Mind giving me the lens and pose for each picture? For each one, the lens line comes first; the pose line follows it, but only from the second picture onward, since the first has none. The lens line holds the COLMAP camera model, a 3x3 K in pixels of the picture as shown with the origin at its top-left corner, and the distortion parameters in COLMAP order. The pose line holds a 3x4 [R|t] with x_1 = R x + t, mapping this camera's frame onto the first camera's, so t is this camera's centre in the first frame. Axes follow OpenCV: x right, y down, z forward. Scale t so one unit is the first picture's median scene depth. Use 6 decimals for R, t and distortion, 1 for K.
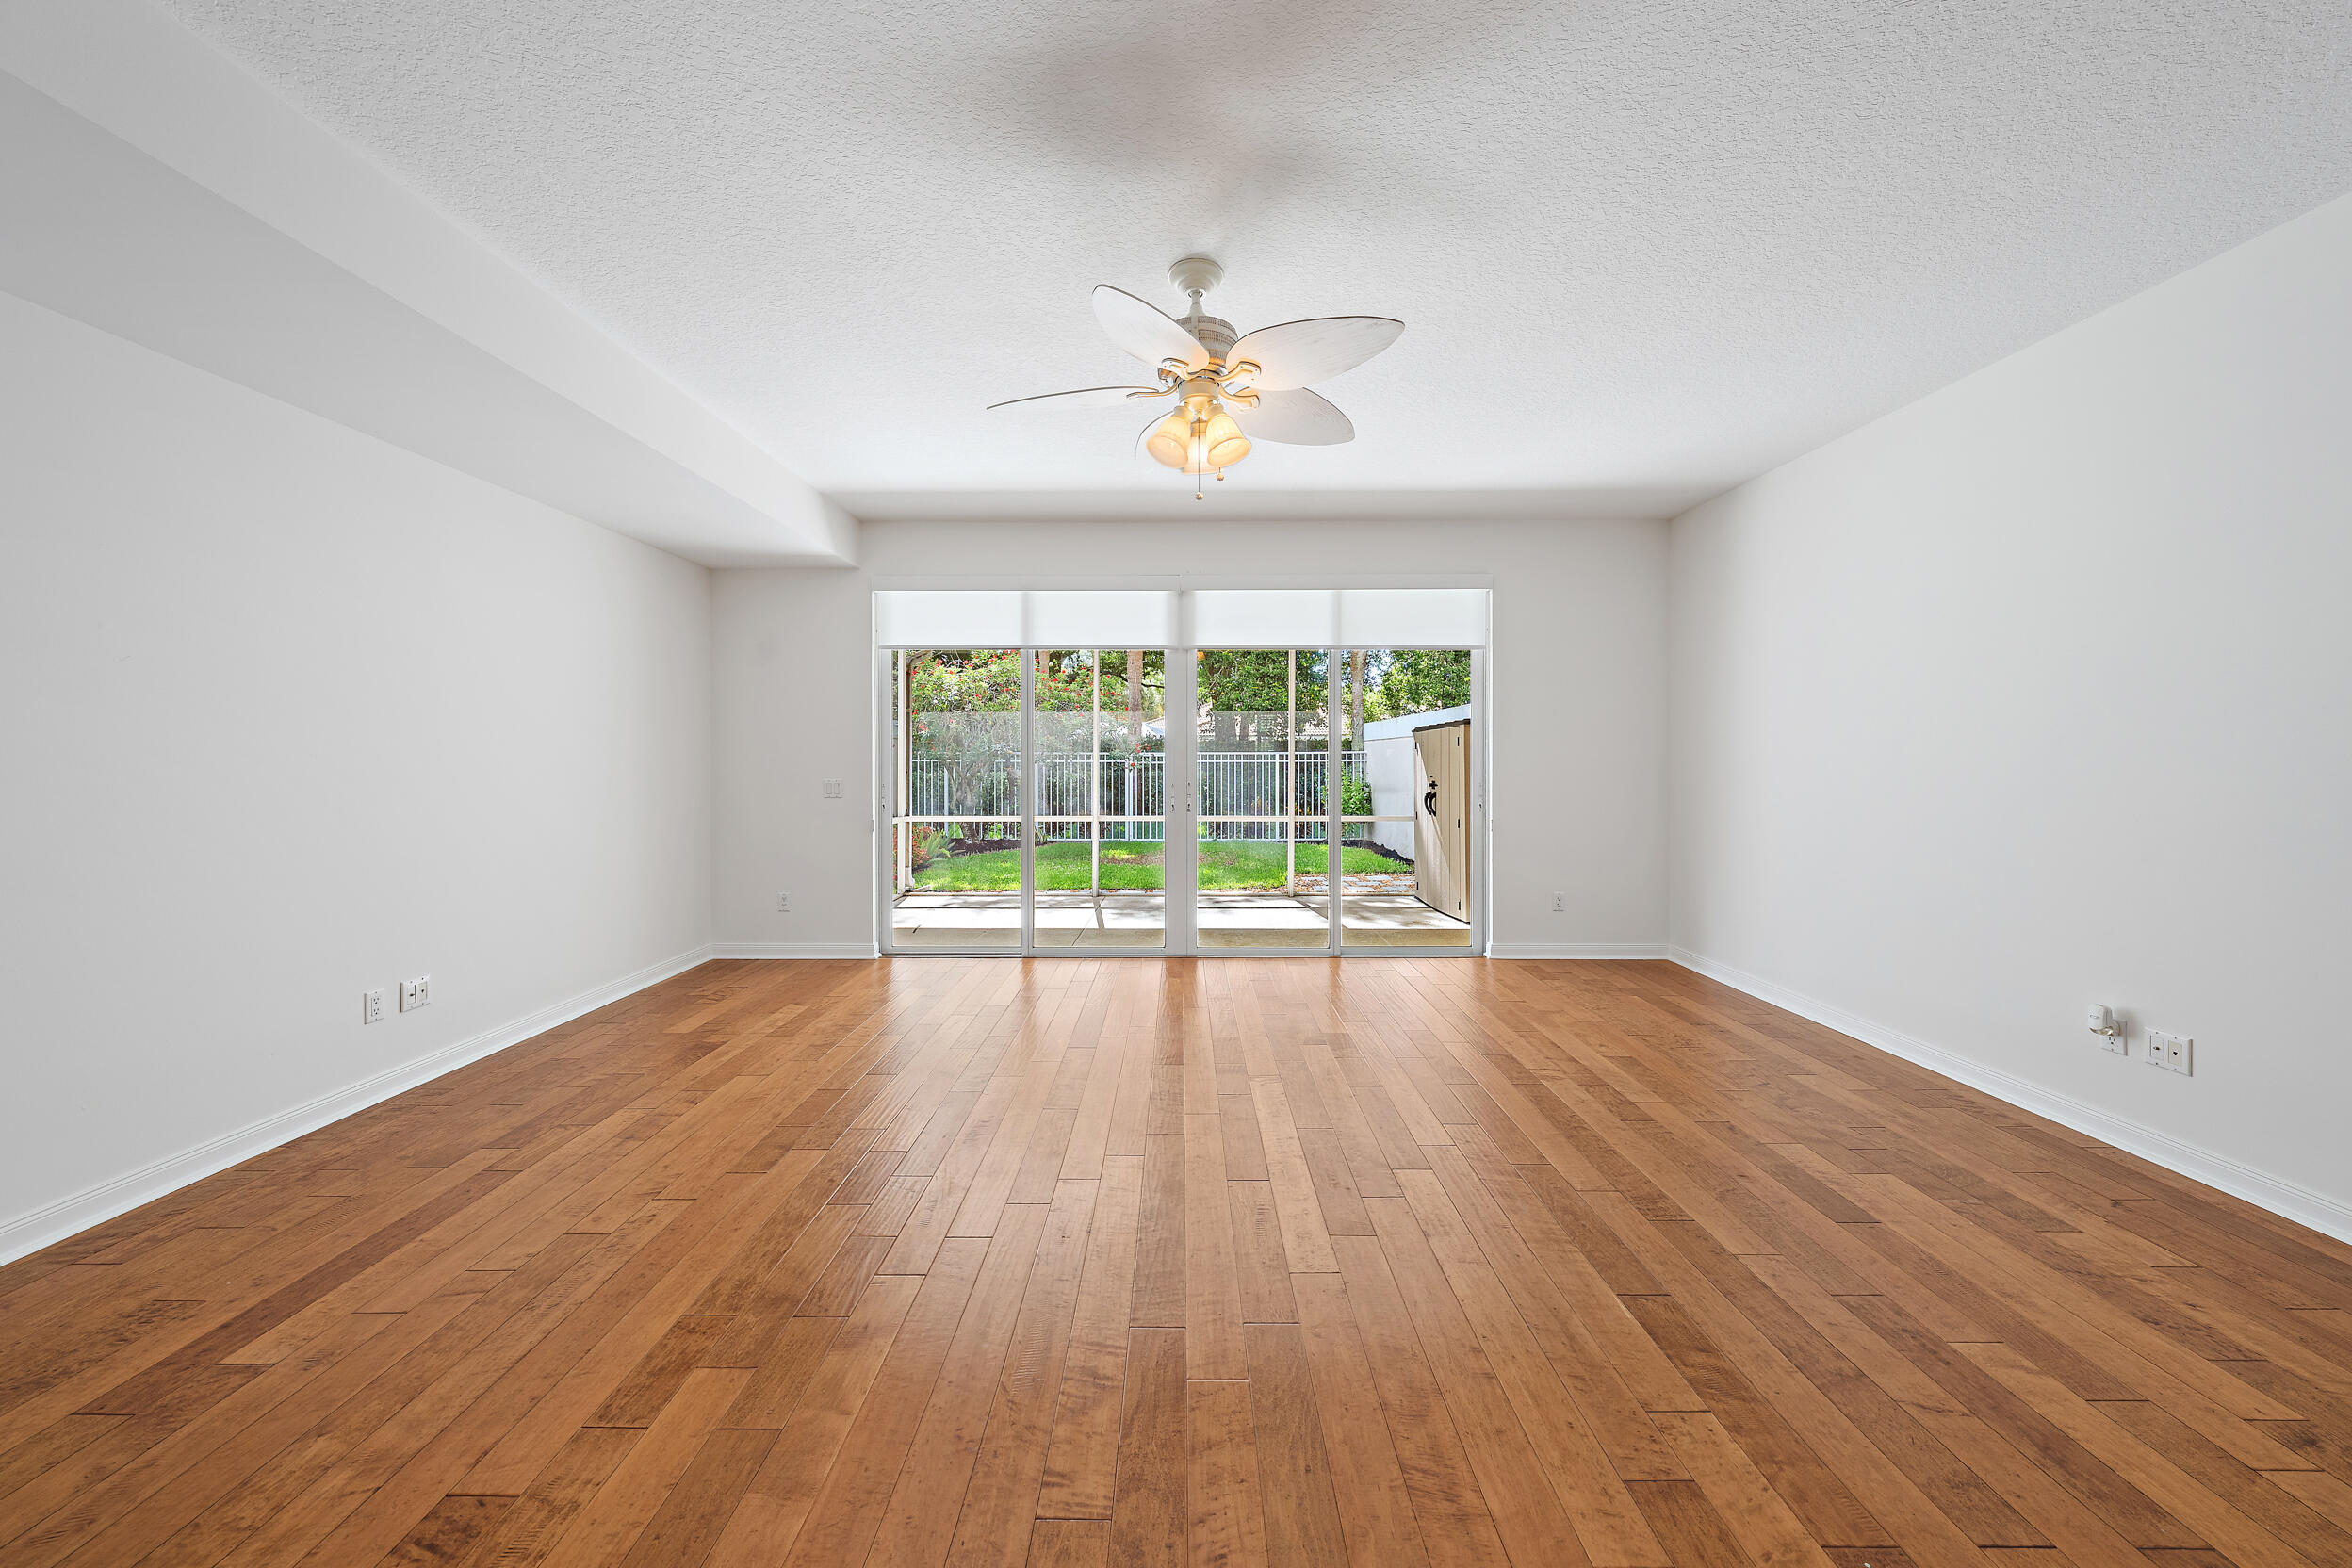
lens RADIAL K [[804.5, 0, 1184.9], [0, 804.5, 762.7], [0, 0, 1]] dist [-0.002134, -0.000220]
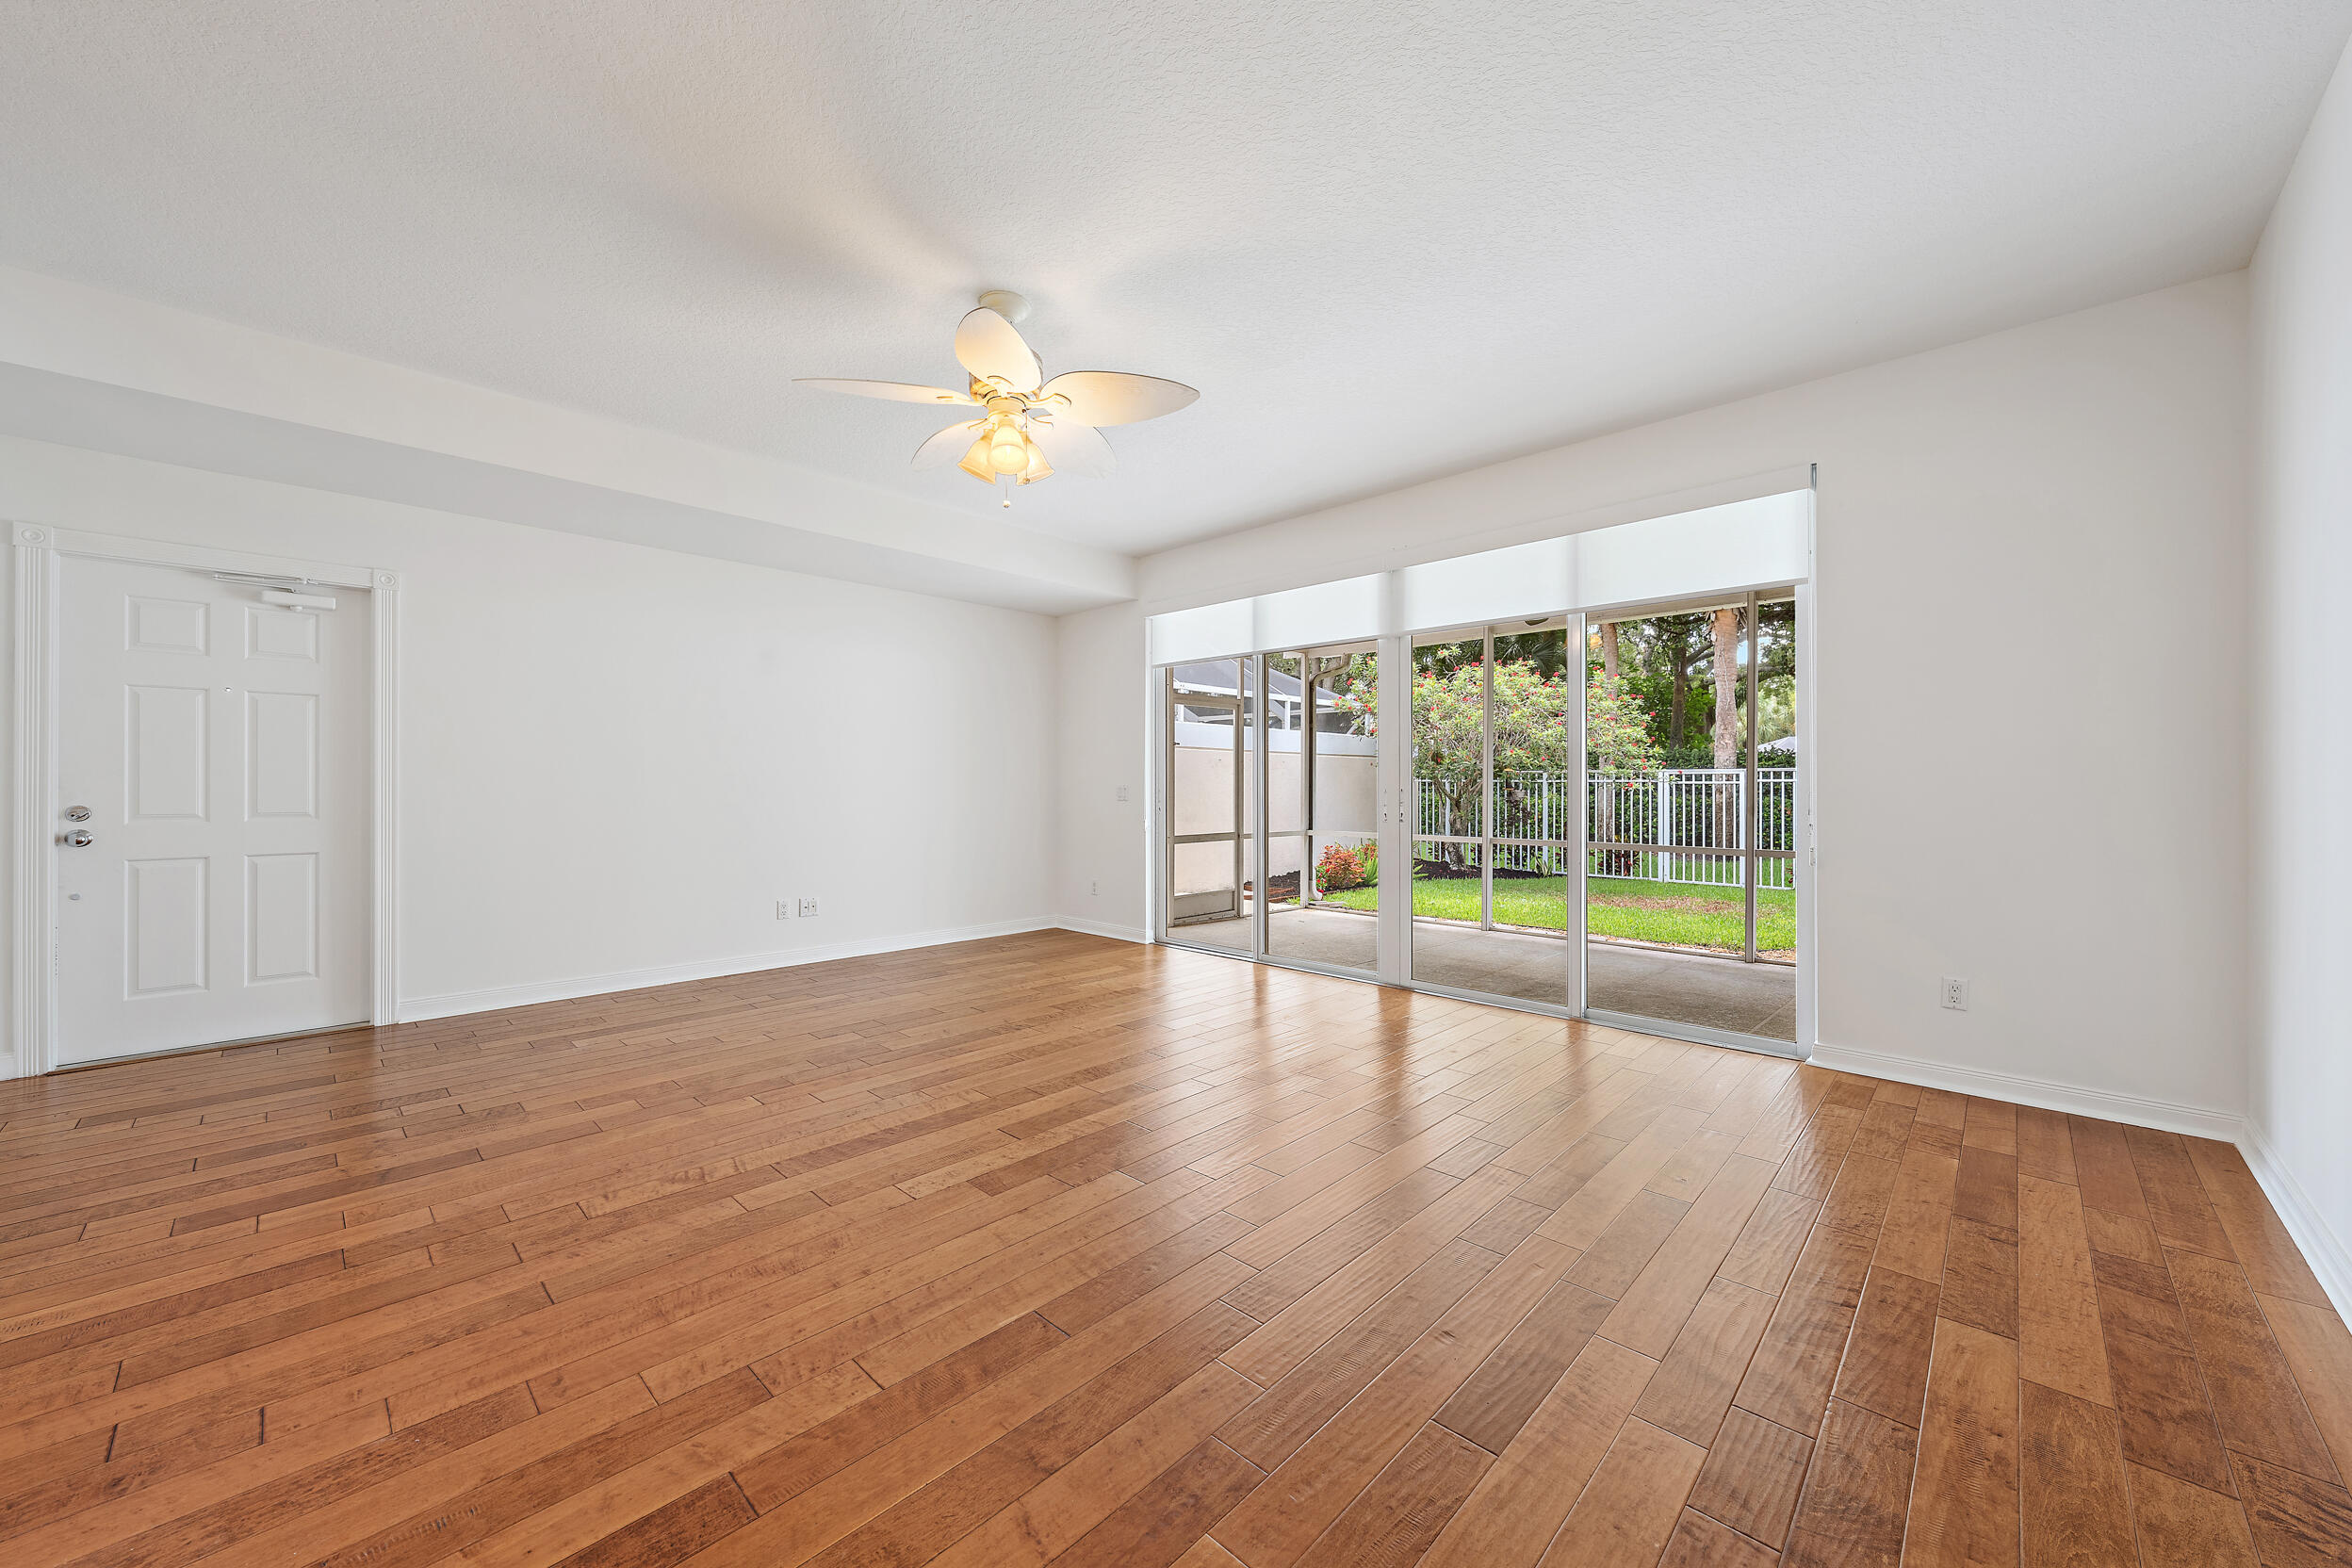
lens RADIAL K [[884.0, 0, 1199.6], [0, 884.0, 787.6], [0, 0, 1]] dist [-0.003051, 0.000054]
pose [[0.722622, 0.002522, -0.691238, 0.772352], [-0.005899, 0.999979, -0.002518, 0.042326], [0.691218, 0.005897, 0.722622, 0.231658]]
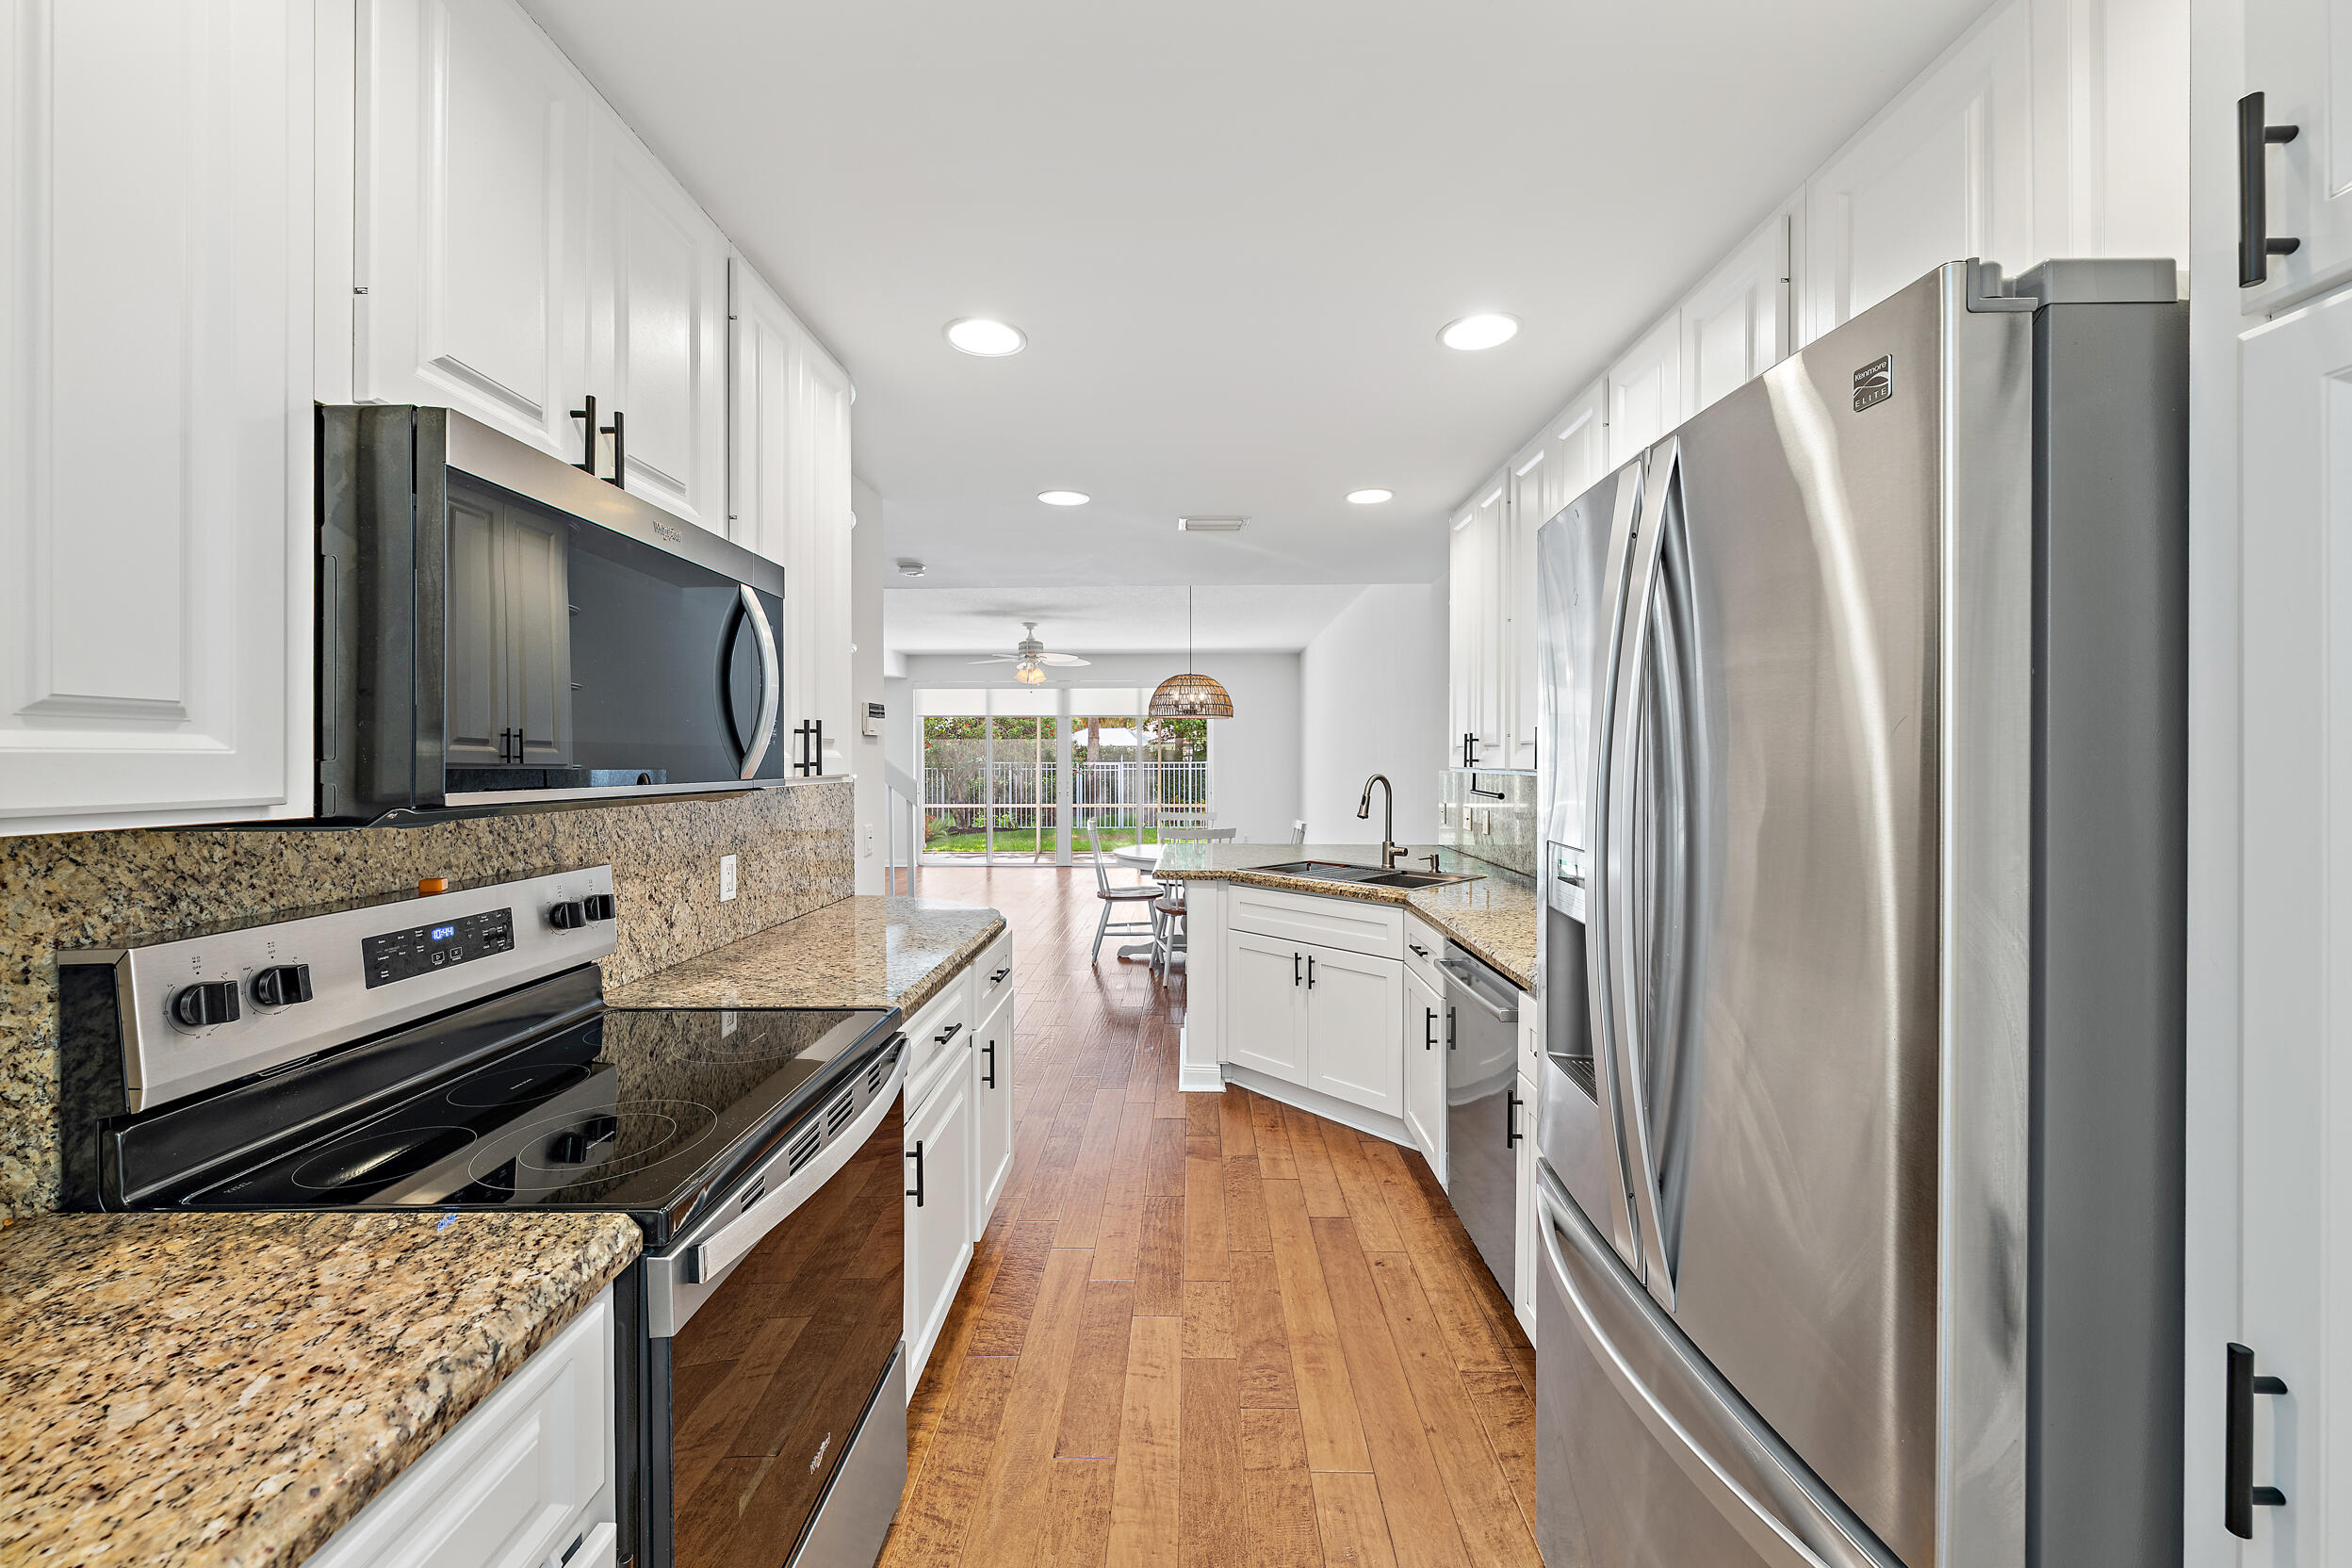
lens RADIAL K [[897.2, 0, 1174.4], [0, 897.2, 770.2], [0, 0, 1]] dist [-0.004451, 0.000001]
pose [[0.999577, 0.000520, -0.029063, 0.517394], [-0.000484, 0.999999, 0.001264, -0.013660], [0.029063, -0.001249, 0.999577, -1.915738]]
